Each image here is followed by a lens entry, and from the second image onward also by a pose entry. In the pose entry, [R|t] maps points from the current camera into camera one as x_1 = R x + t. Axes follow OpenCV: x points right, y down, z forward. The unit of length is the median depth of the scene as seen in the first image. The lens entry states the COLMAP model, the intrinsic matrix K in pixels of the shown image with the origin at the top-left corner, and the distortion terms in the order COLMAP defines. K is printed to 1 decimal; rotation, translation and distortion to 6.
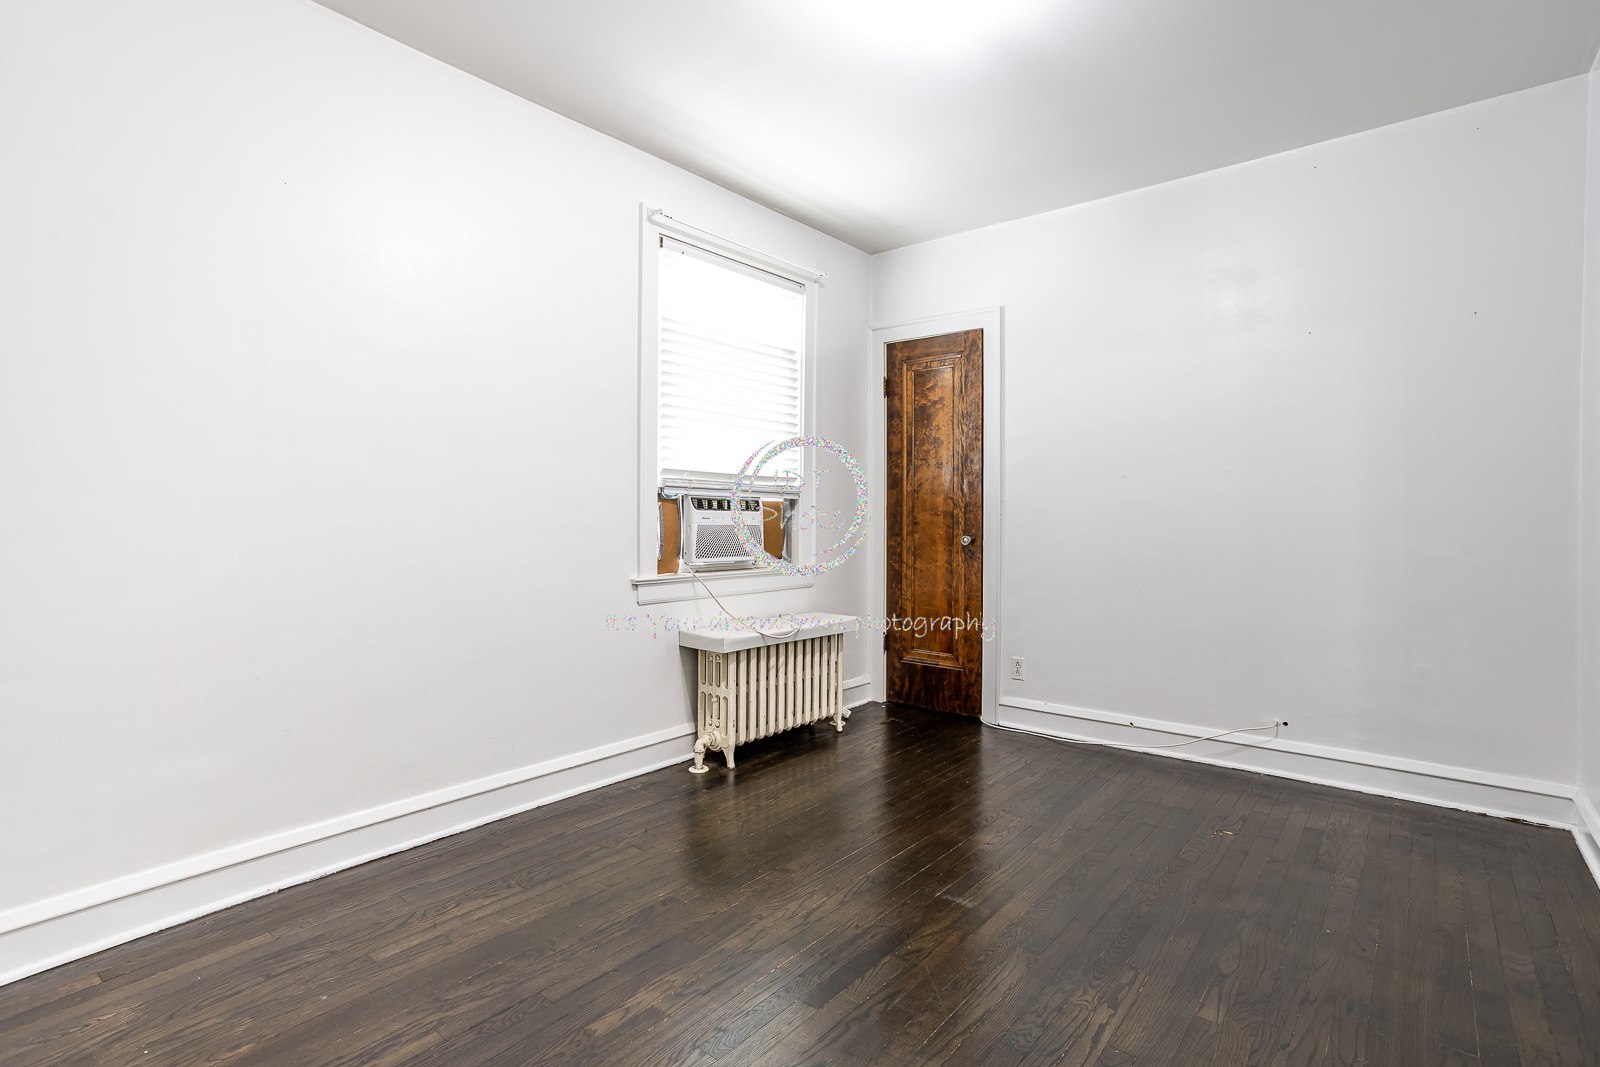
lens RADIAL K [[786.8, 0, 797.6], [0, 786.8, 523.0], [0, 0, 1]] dist [-0.055856, 0.037231]
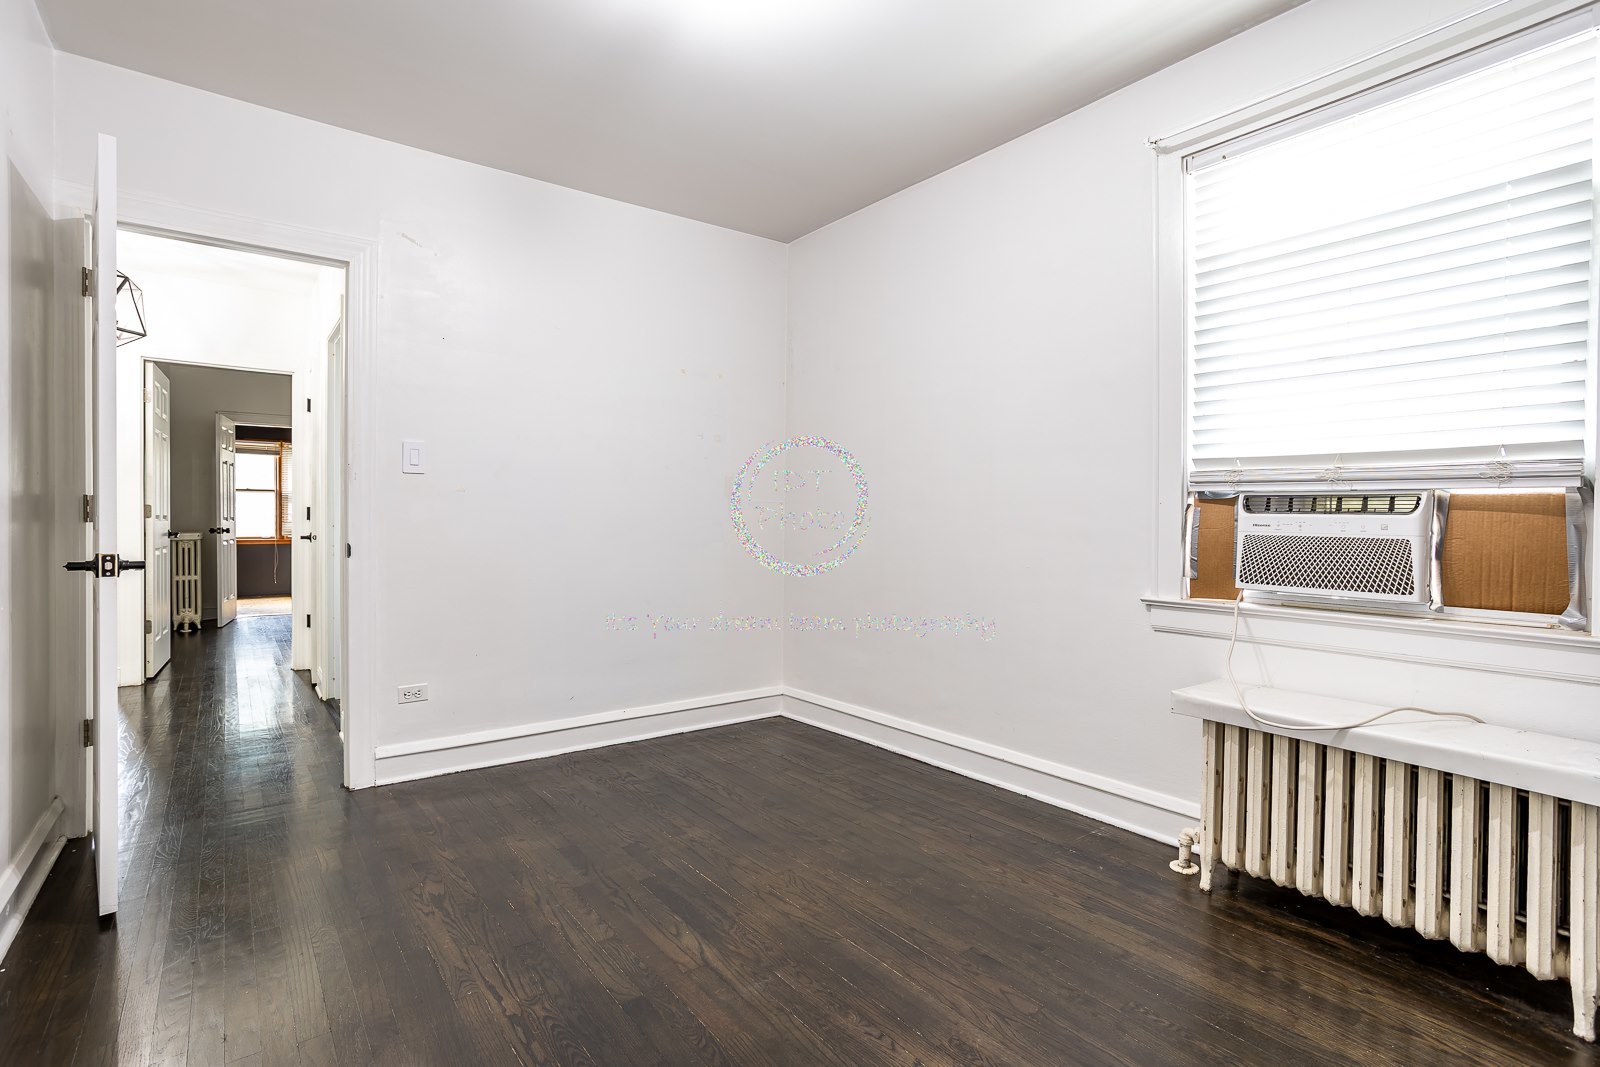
lens RADIAL K [[786.8, 0, 797.6], [0, 786.8, 523.0], [0, 0, 1]] dist [-0.055856, 0.037231]
pose [[-0.234685, 0.006247, -0.972051, 0.562772], [-0.015961, 0.999820, 0.010279, -0.007475], [0.971940, 0.017928, -0.234543, 0.694315]]
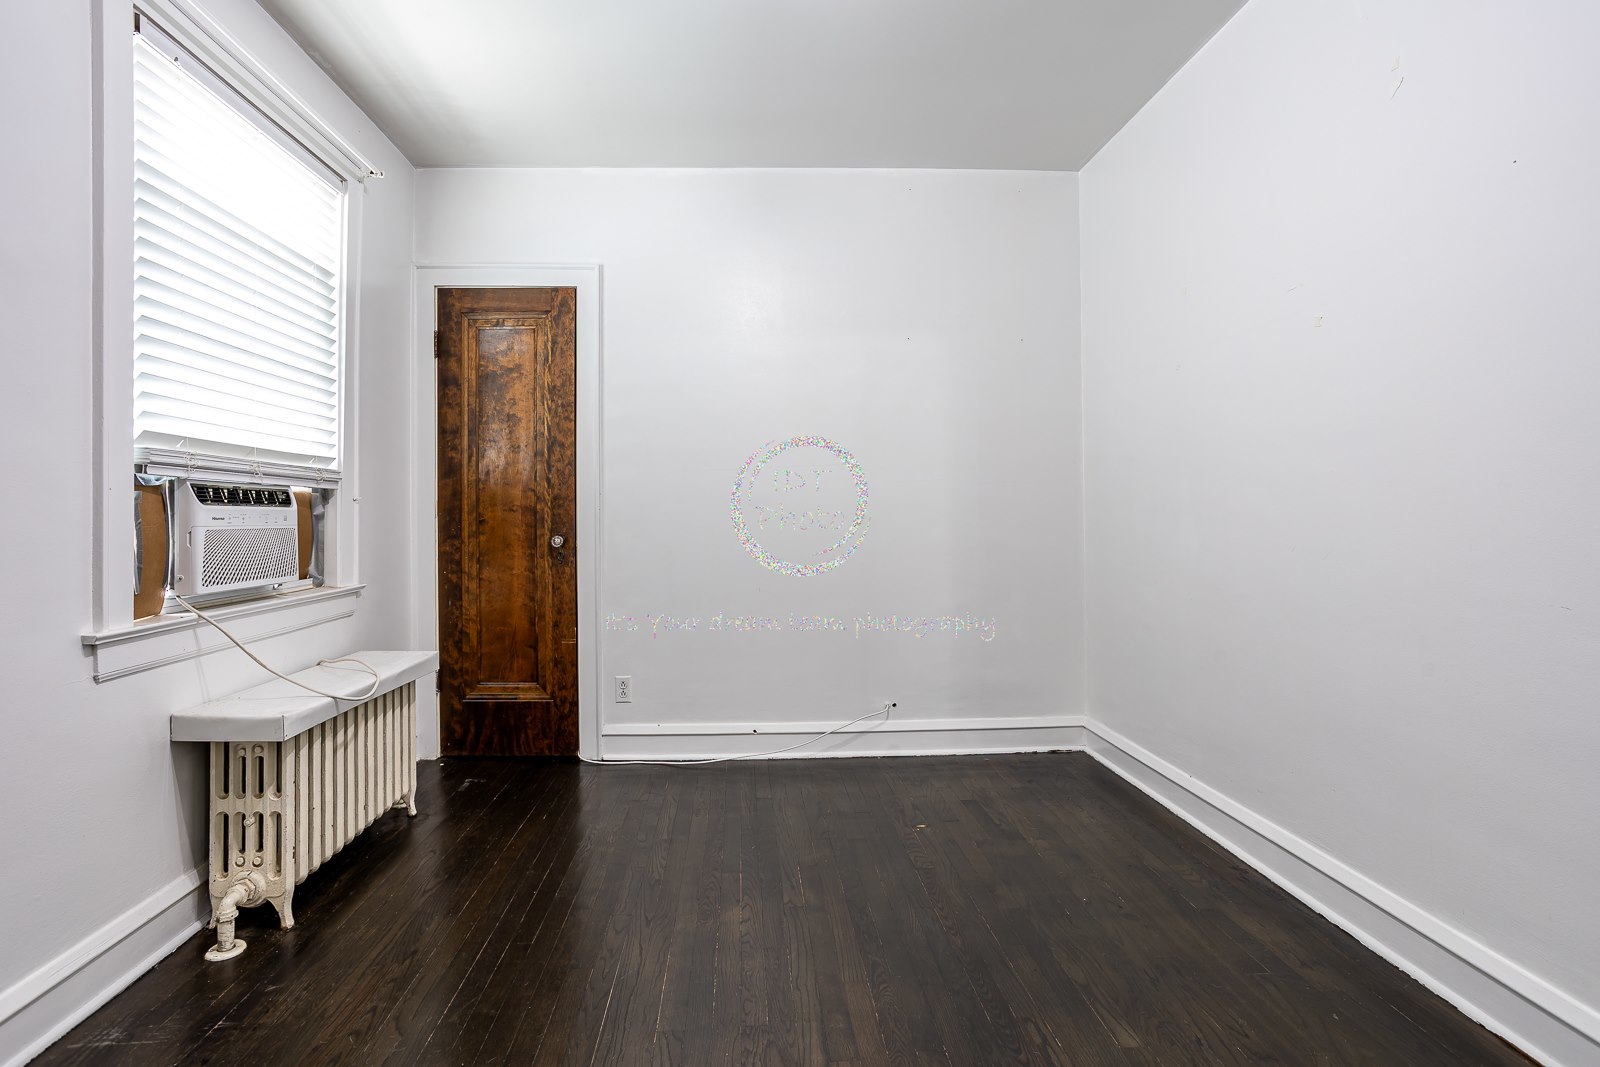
lens RADIAL K [[795.7, 0, 773.6], [0, 795.7, 502.6], [0, 0, 1]] dist [-0.055408, 0.037372]
pose [[0.746128, -0.001209, 0.665802, -0.177956], [0.015447, 0.999761, -0.015495, -0.002208], [-0.665624, 0.021846, 0.745968, 0.247278]]
